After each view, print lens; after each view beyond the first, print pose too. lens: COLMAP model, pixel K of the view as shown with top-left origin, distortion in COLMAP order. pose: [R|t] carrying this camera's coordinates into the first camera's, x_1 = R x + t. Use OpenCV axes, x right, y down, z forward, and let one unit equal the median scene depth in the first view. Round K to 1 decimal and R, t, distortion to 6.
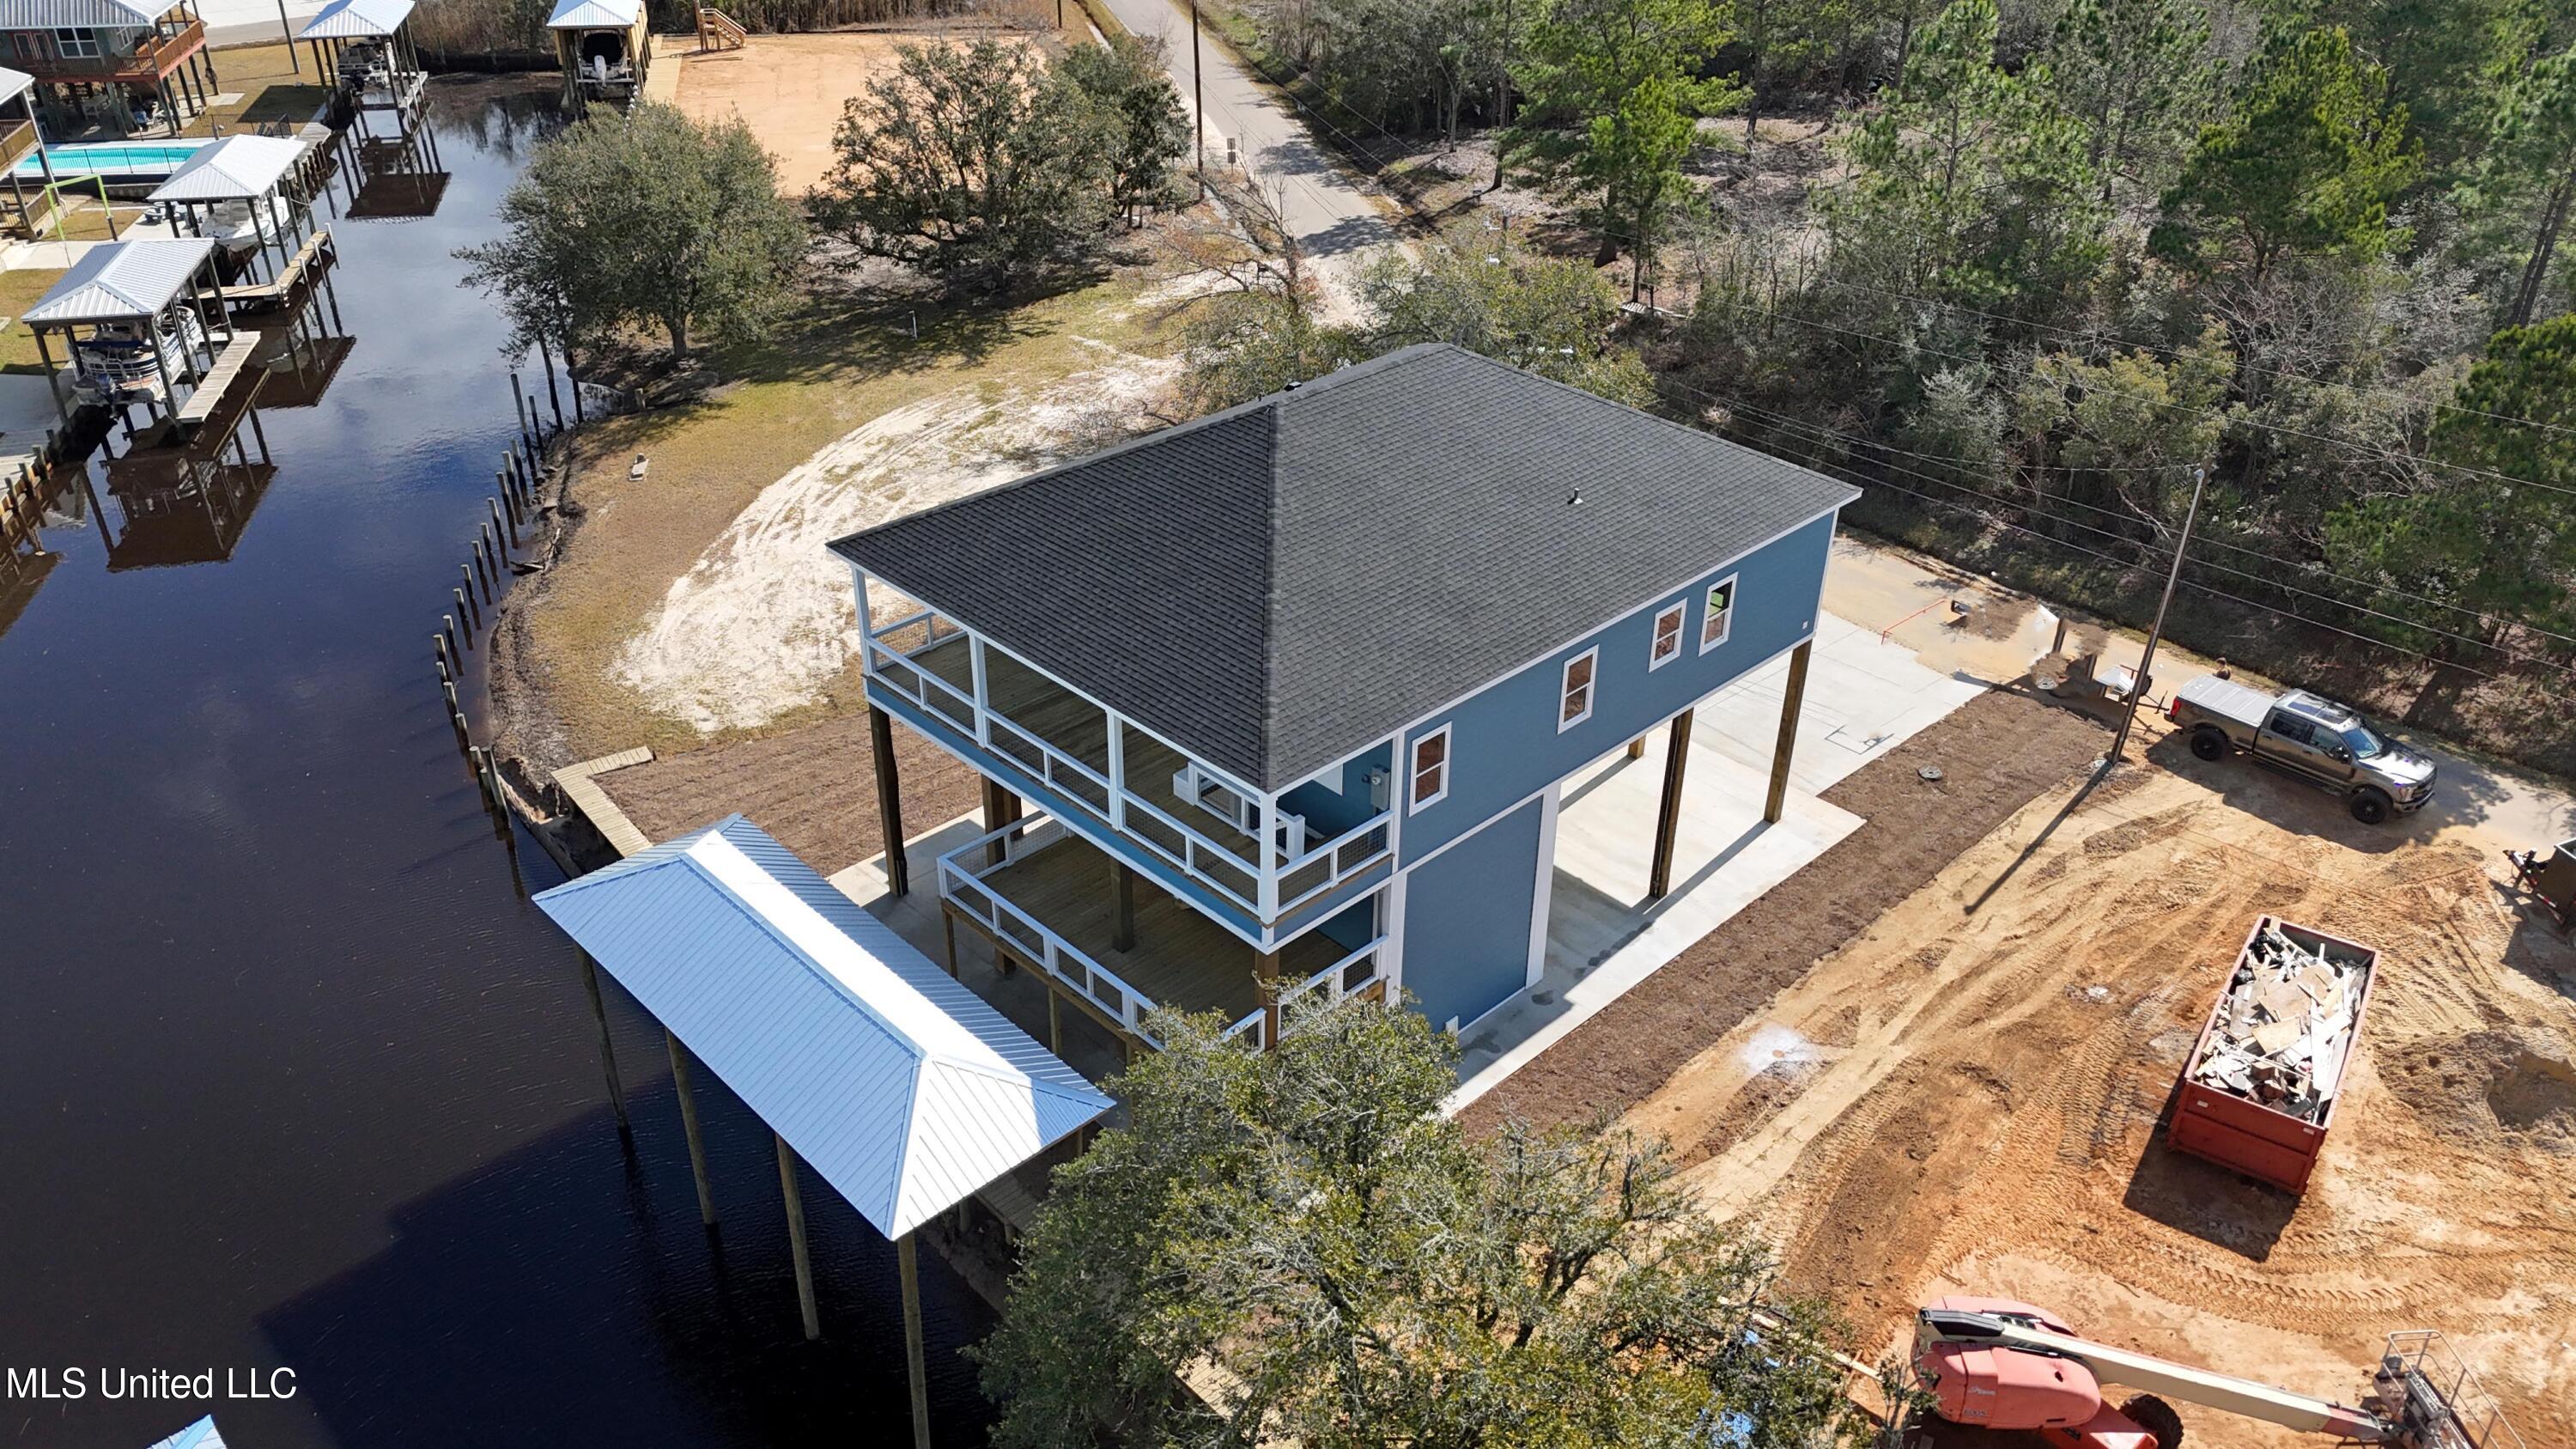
lens RADIAL K [[1846.8, 0, 1289.8], [0, 1846.8, 719.8], [0, 0, 1]] dist [0.009750, -0.005363]
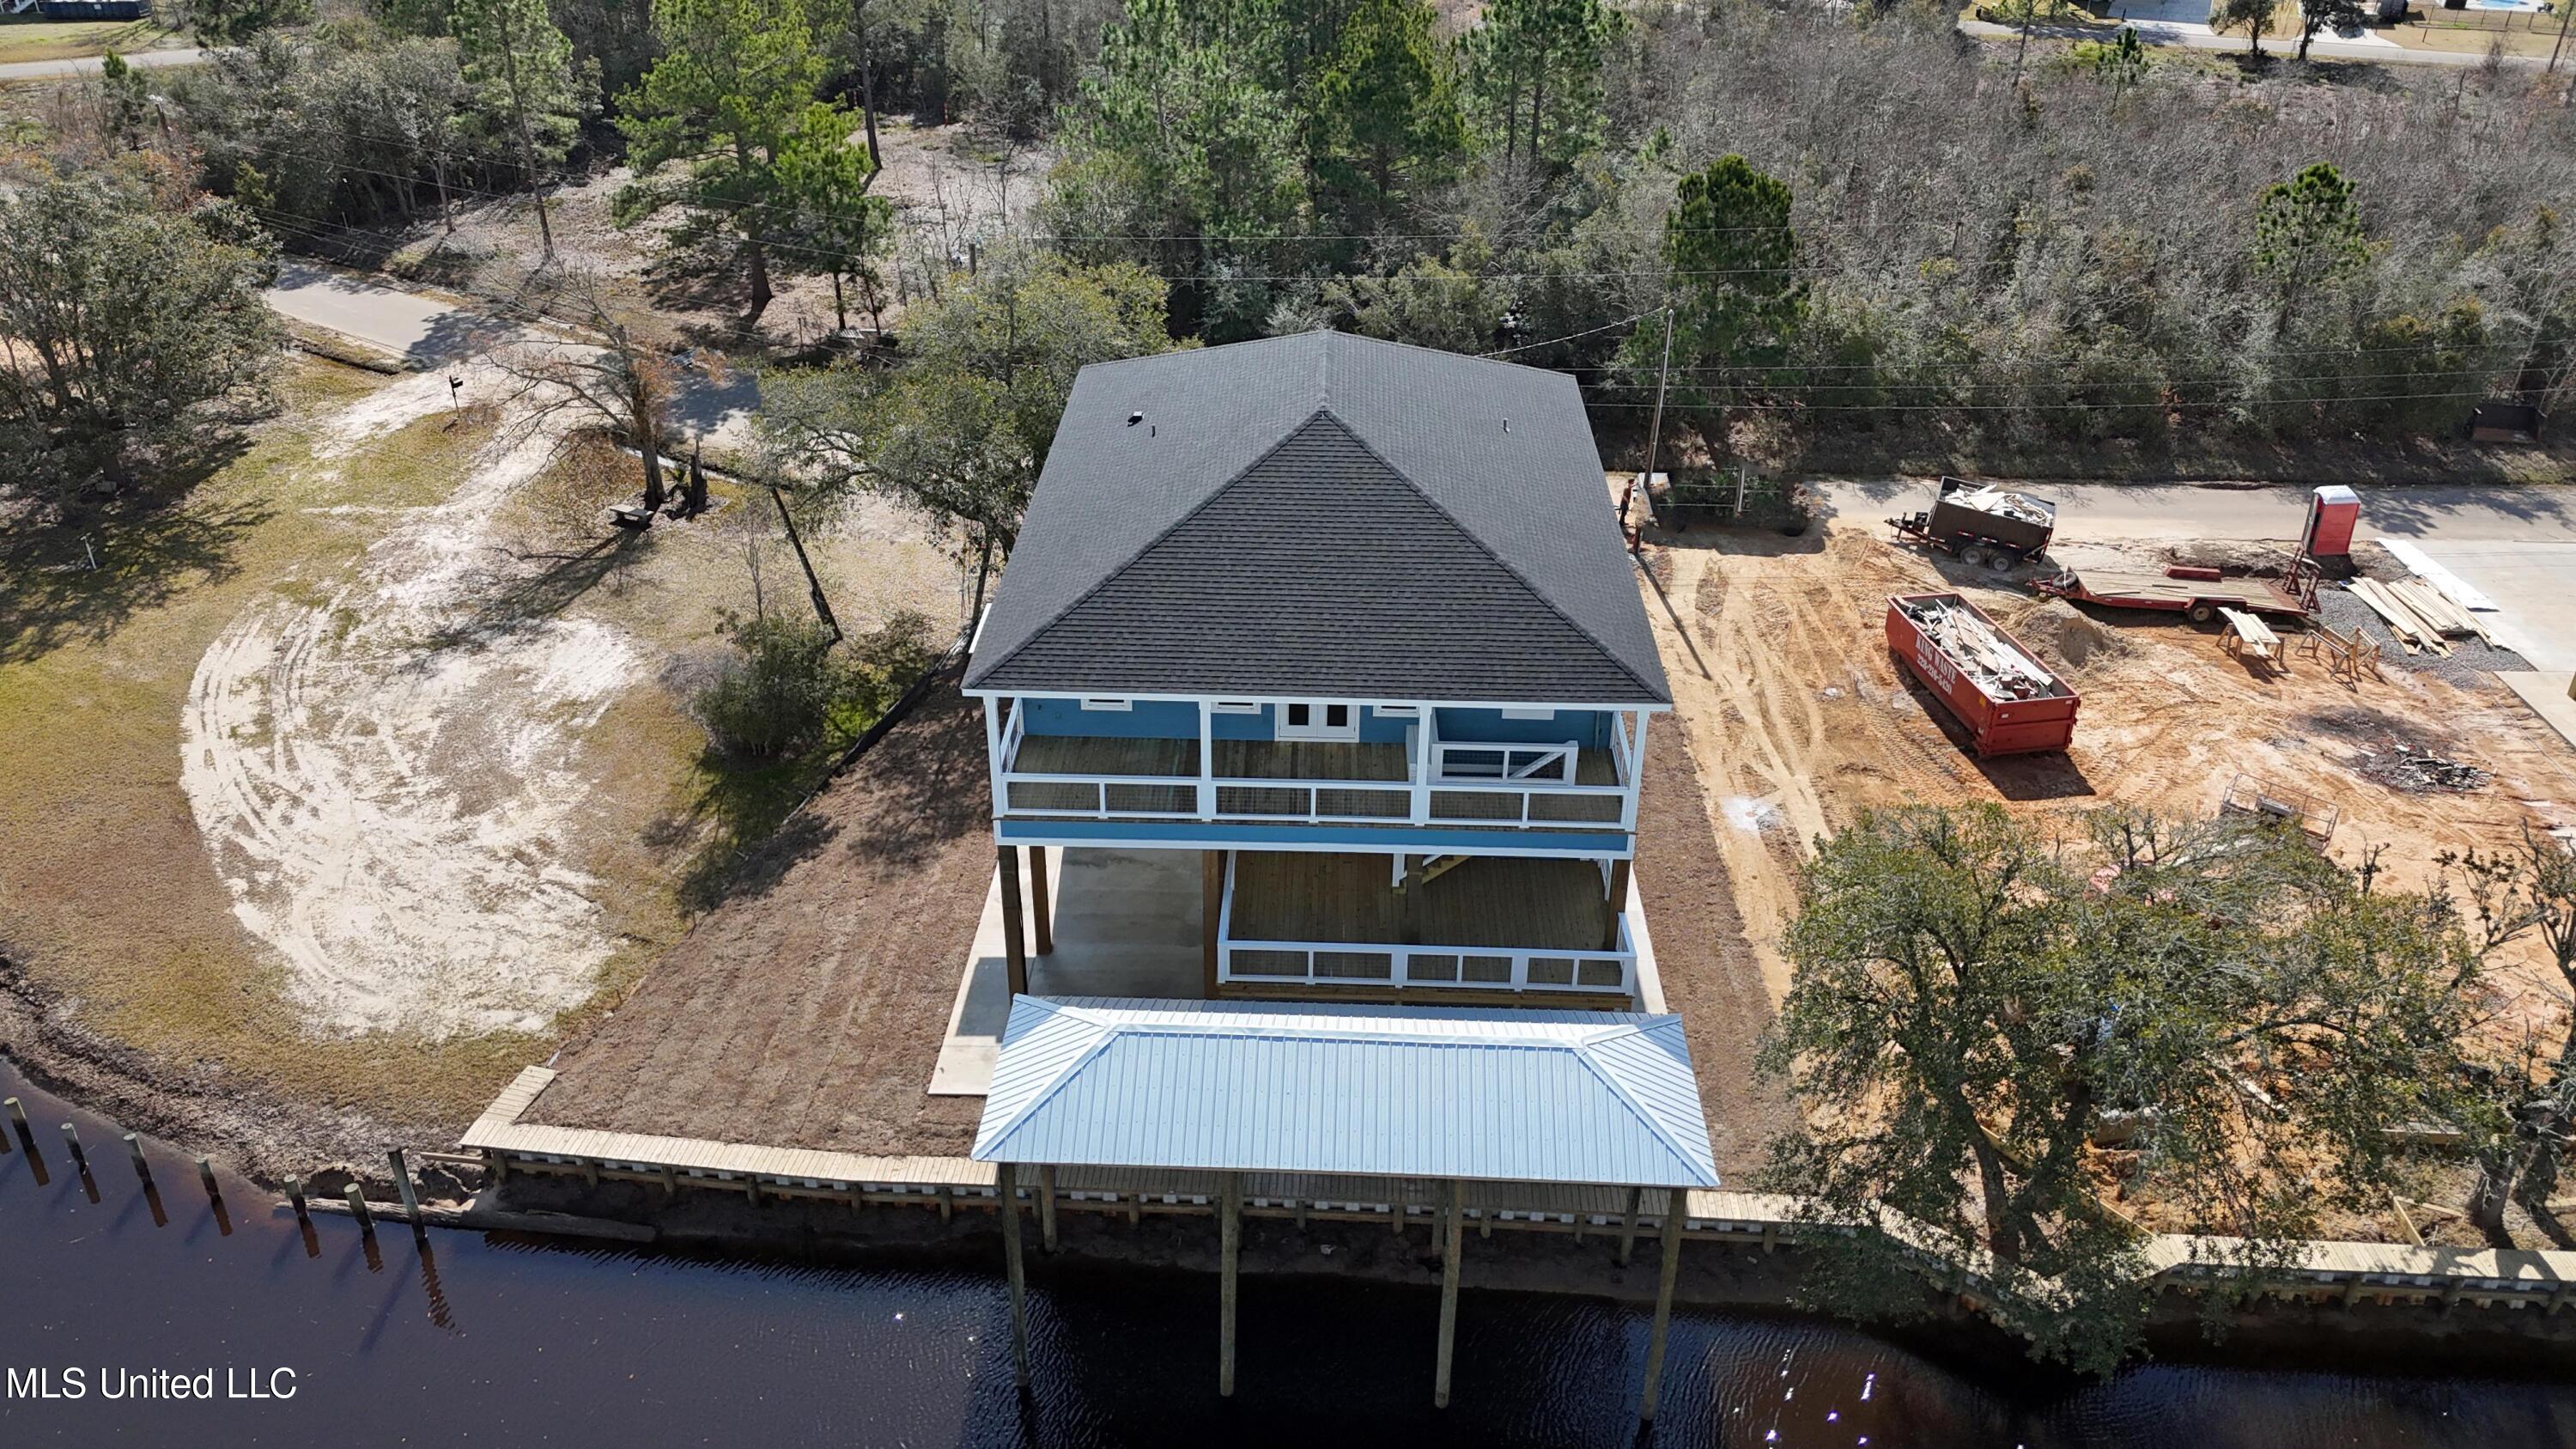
lens RADIAL K [[1846.8, 0, 1290.6], [0, 1846.8, 728.3], [0, 0, 1]] dist [0.009750, -0.005363]
pose [[0.717943, -0.346017, 0.604012, -0.371796], [0.348142, 0.929873, 0.118881, -0.069388], [-0.602789, 0.124933, 0.788059, 0.107152]]
